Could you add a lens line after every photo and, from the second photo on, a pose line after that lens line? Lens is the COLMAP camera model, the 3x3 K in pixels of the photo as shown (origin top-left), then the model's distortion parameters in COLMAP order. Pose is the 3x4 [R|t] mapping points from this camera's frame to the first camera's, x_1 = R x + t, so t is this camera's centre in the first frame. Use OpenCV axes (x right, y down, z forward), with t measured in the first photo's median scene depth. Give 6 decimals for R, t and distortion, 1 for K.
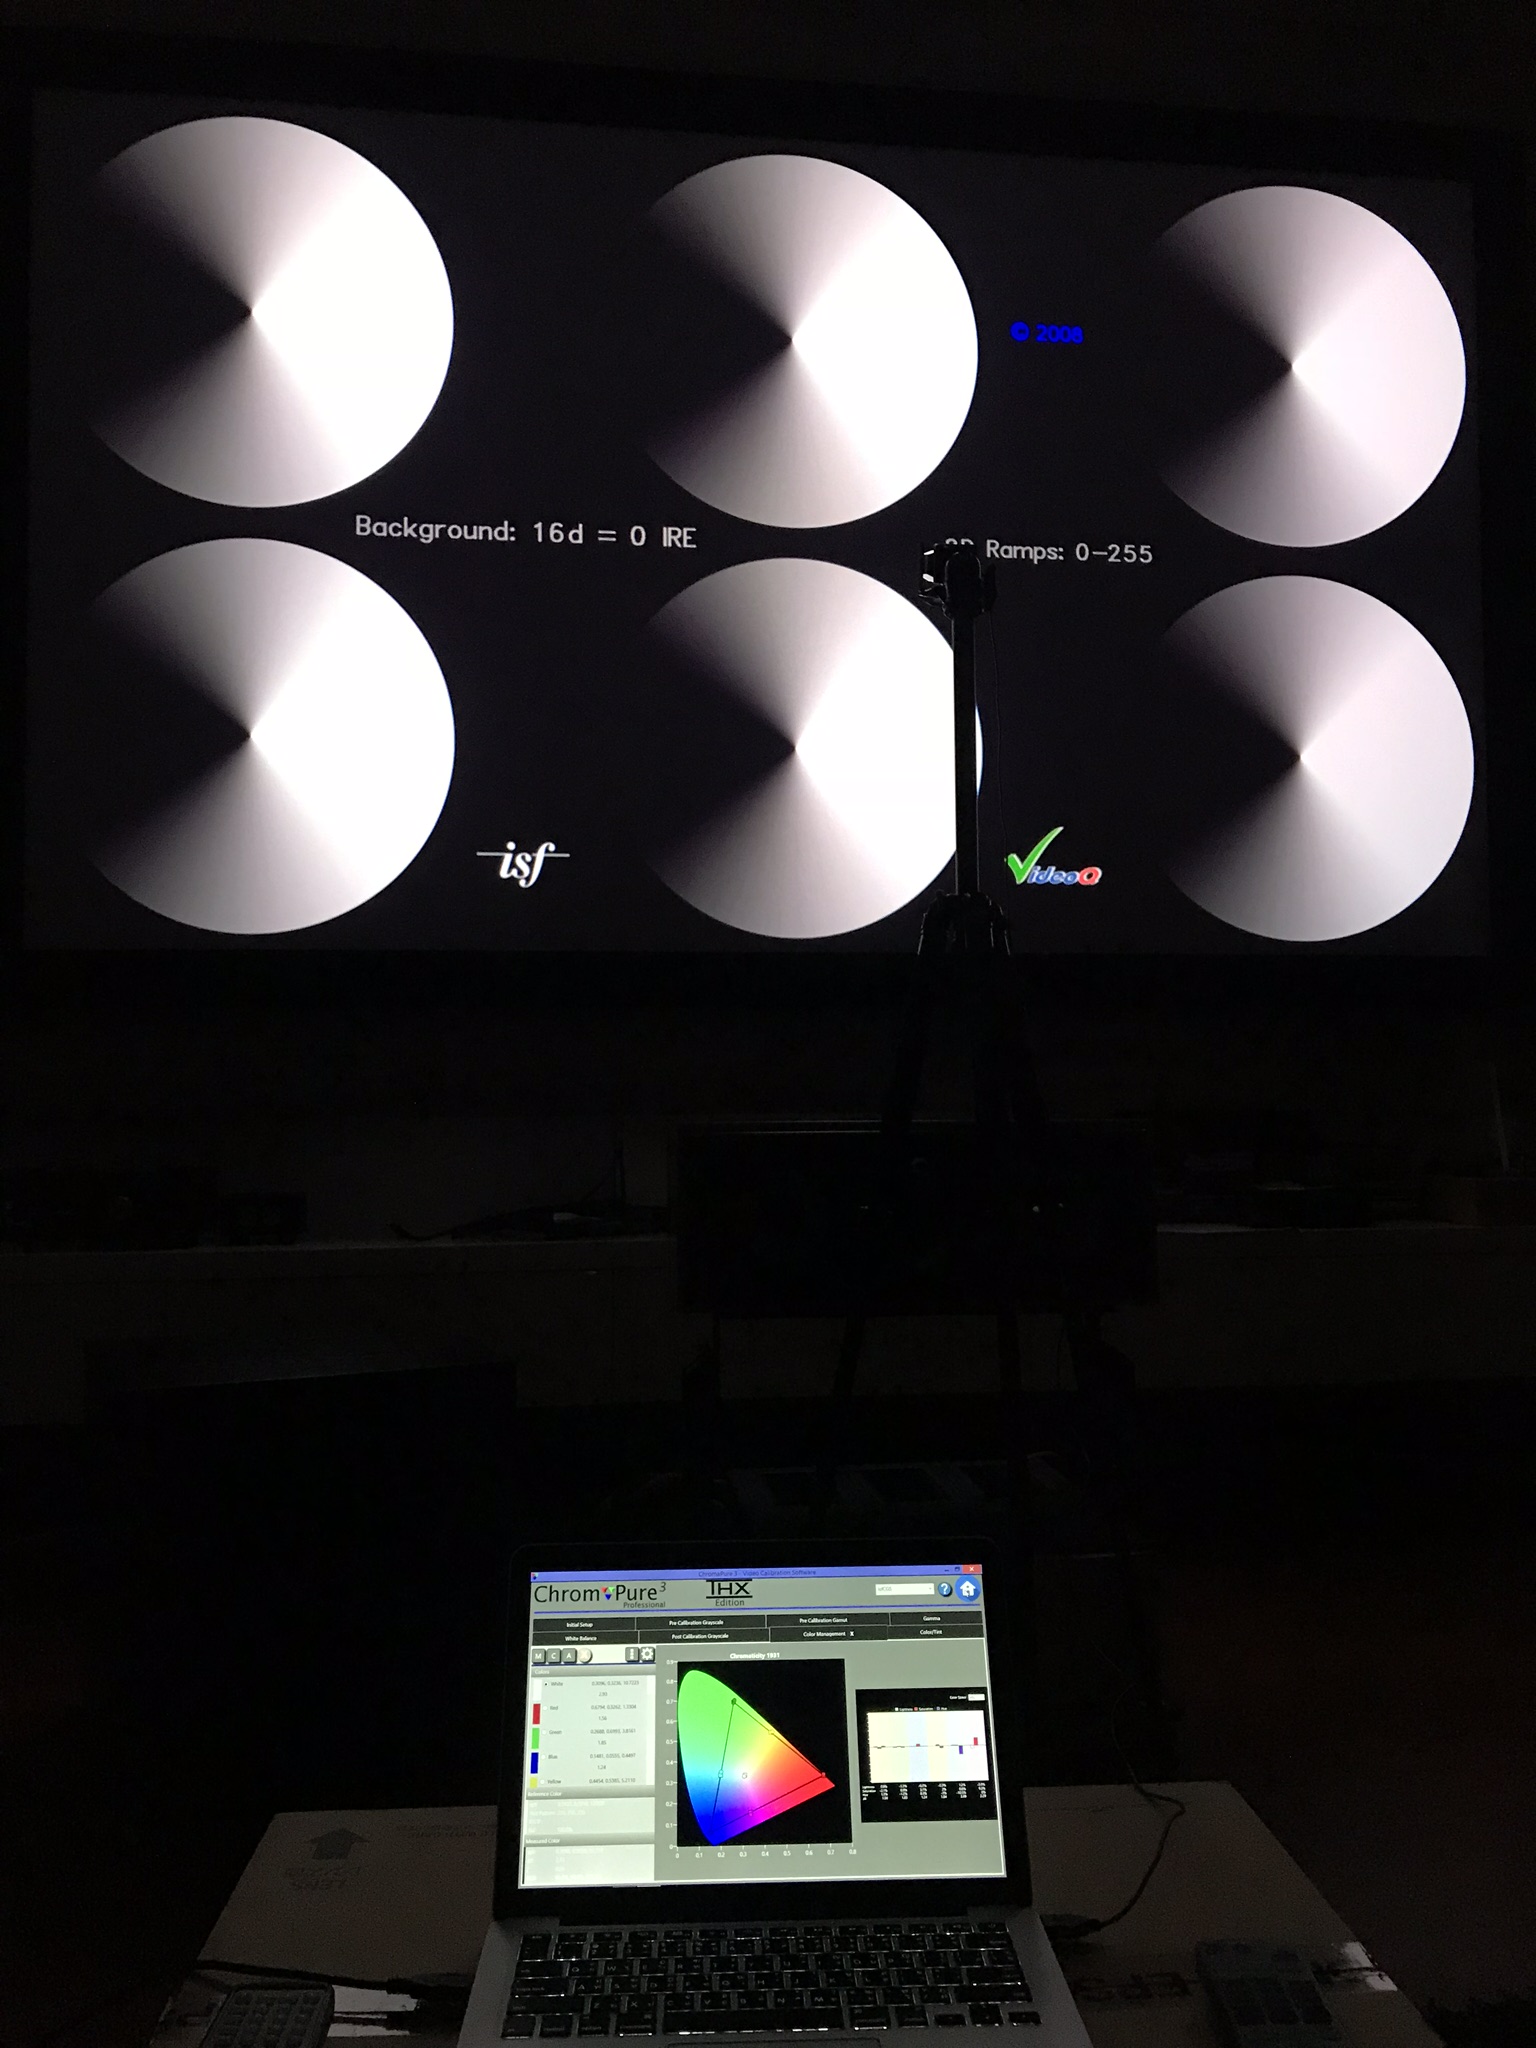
lens RADIAL K [[1647.8, 0, 776.6], [0, 1647.8, 1028.9], [0, 0, 1]] dist [-0.031471, 0.020590]
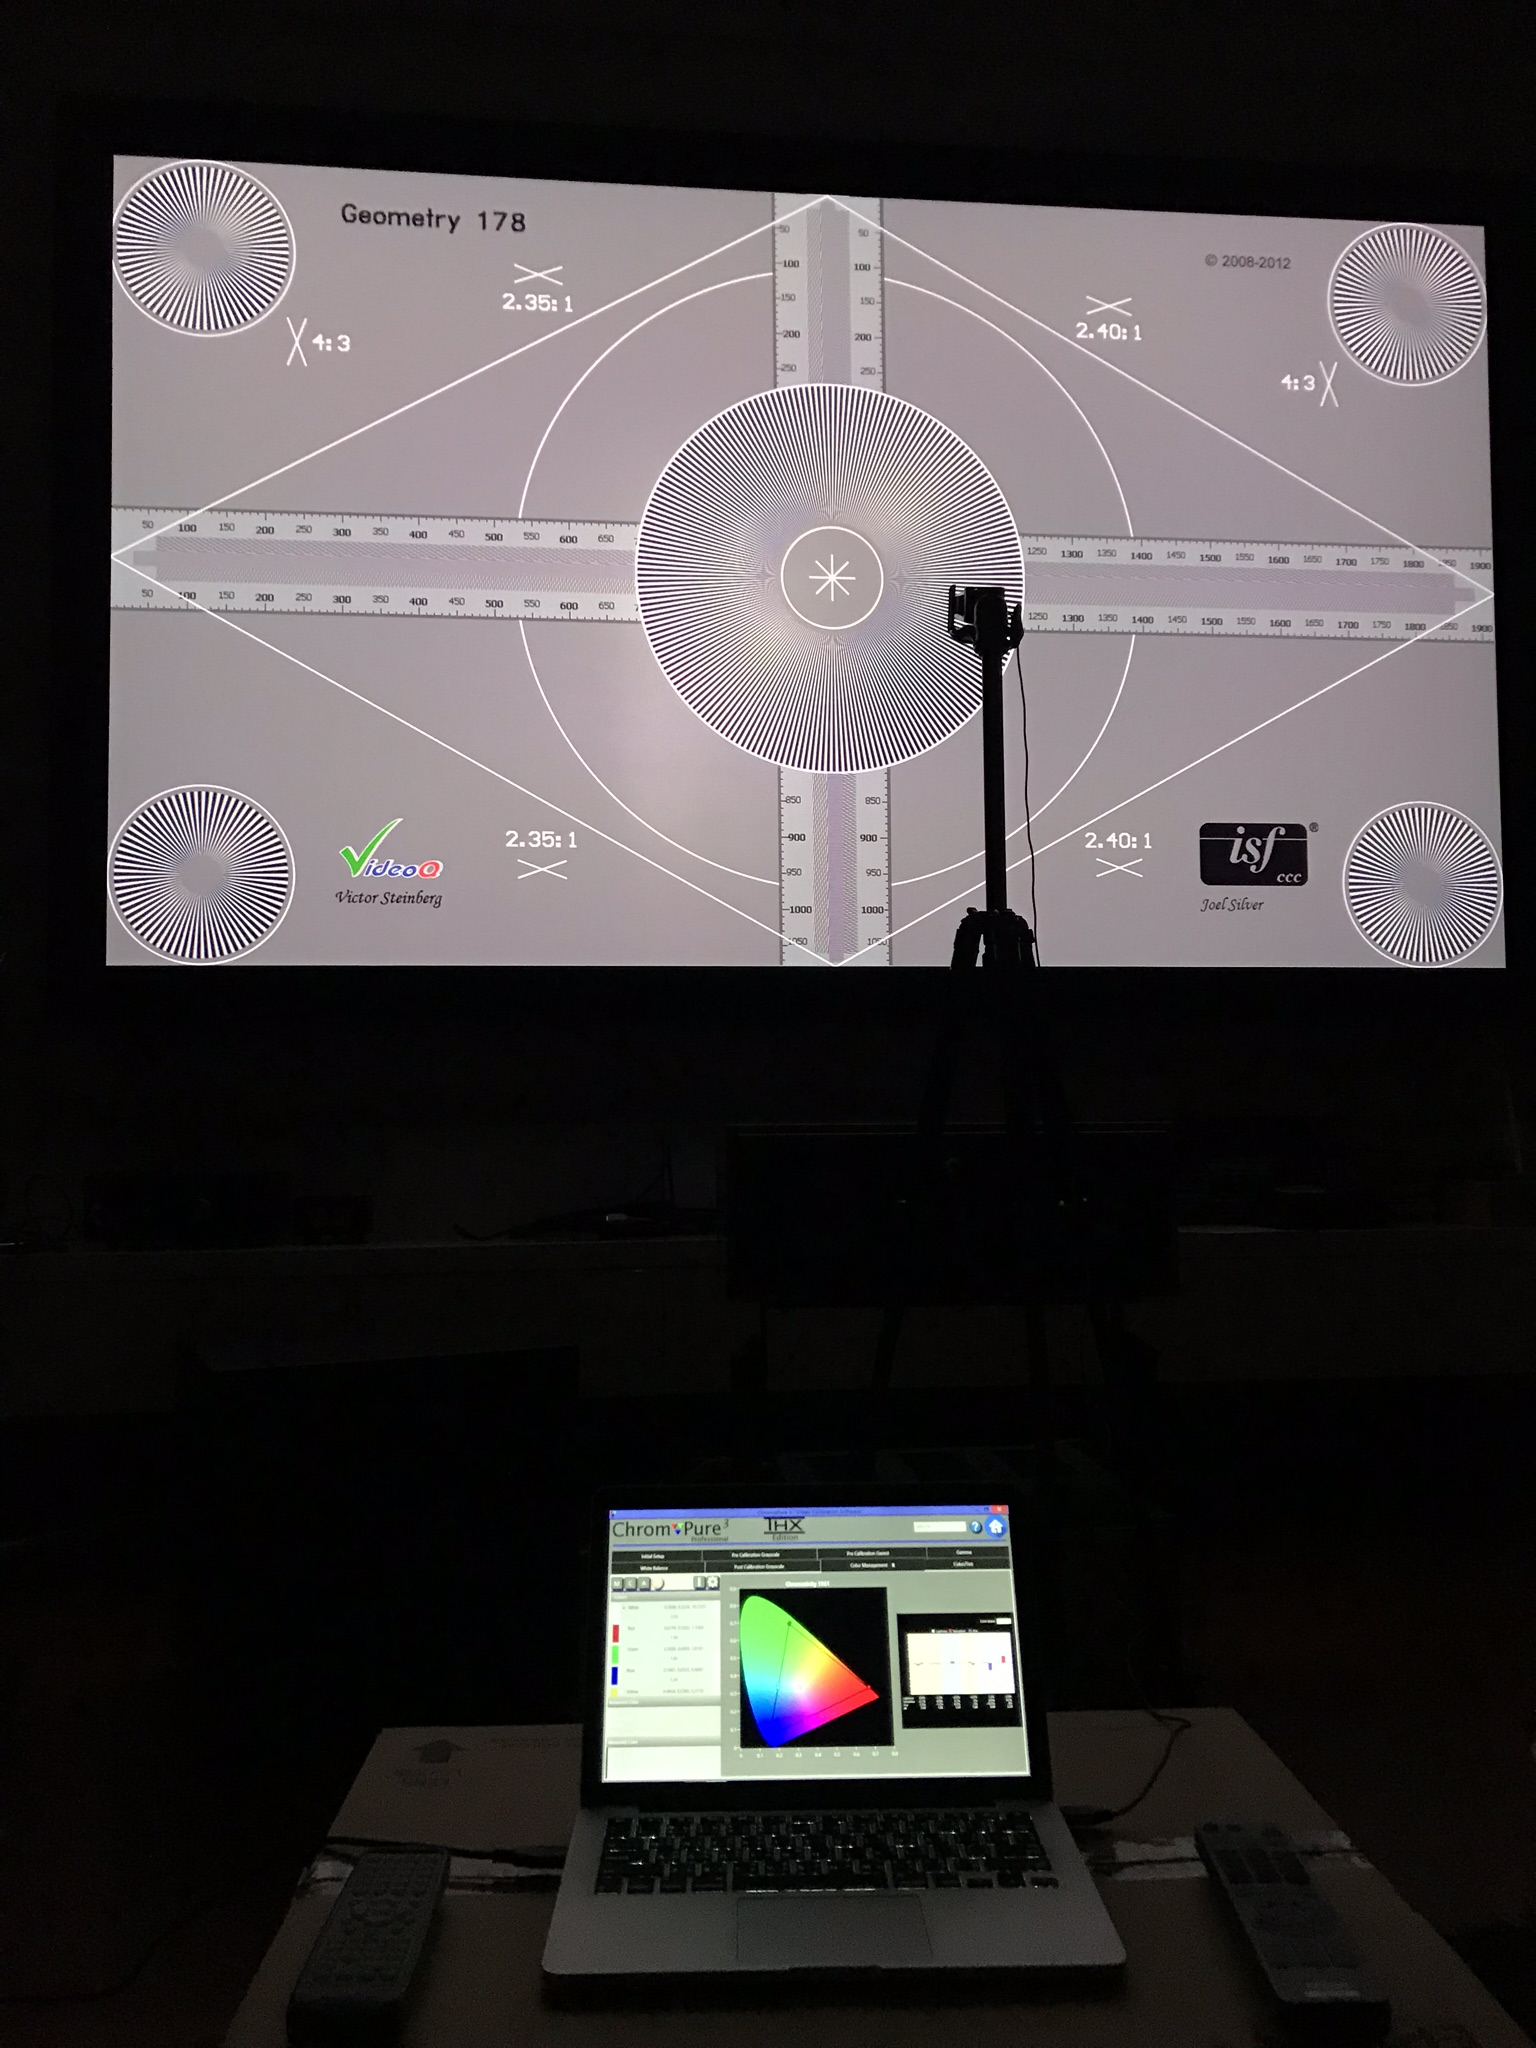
lens RADIAL K [[1647.8, 0, 769.3], [0, 1647.8, 1027.4], [0, 0, 1]] dist [-0.031471, 0.020590]
pose [[0.999643, -0.003869, -0.026437, -0.008122], [0.003582, 0.999934, -0.010888, 0.009973], [0.026478, 0.010789, 0.999591, -0.137788]]
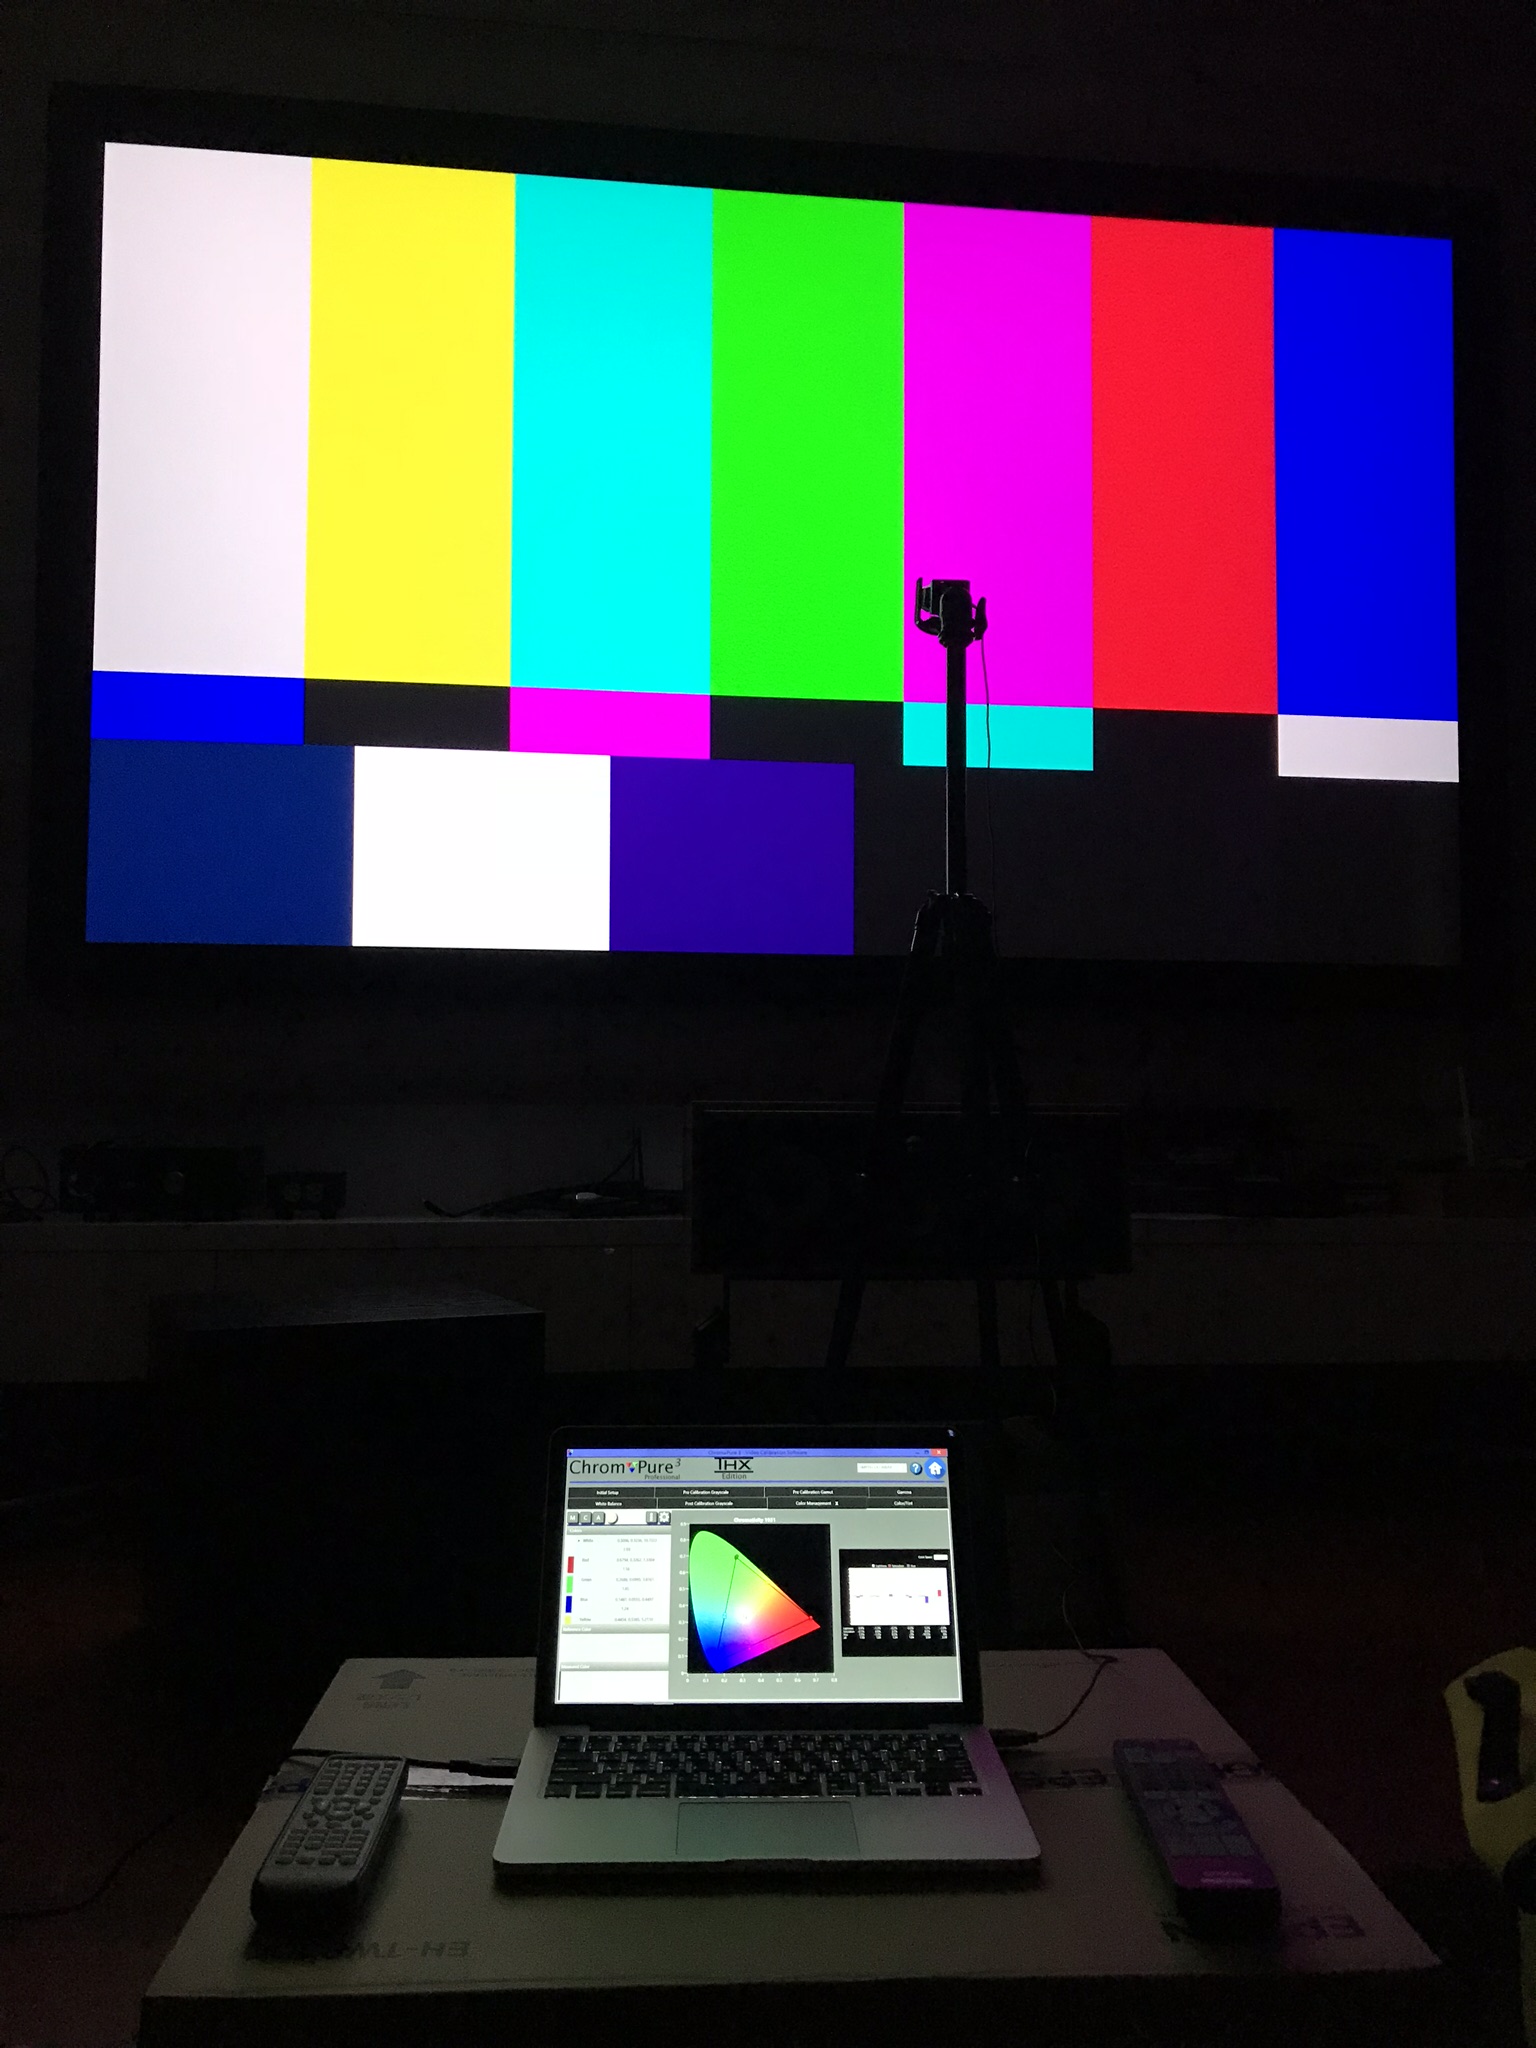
lens RADIAL K [[1647.8, 0, 768.9], [0, 1647.8, 1035.4], [0, 0, 1]] dist [-0.031471, 0.020590]
pose [[0.999841, 0.011880, -0.013329, 0.008786], [-0.011971, 0.999906, -0.006732, 0.038732], [0.013248, 0.006890, 0.999889, -0.191453]]
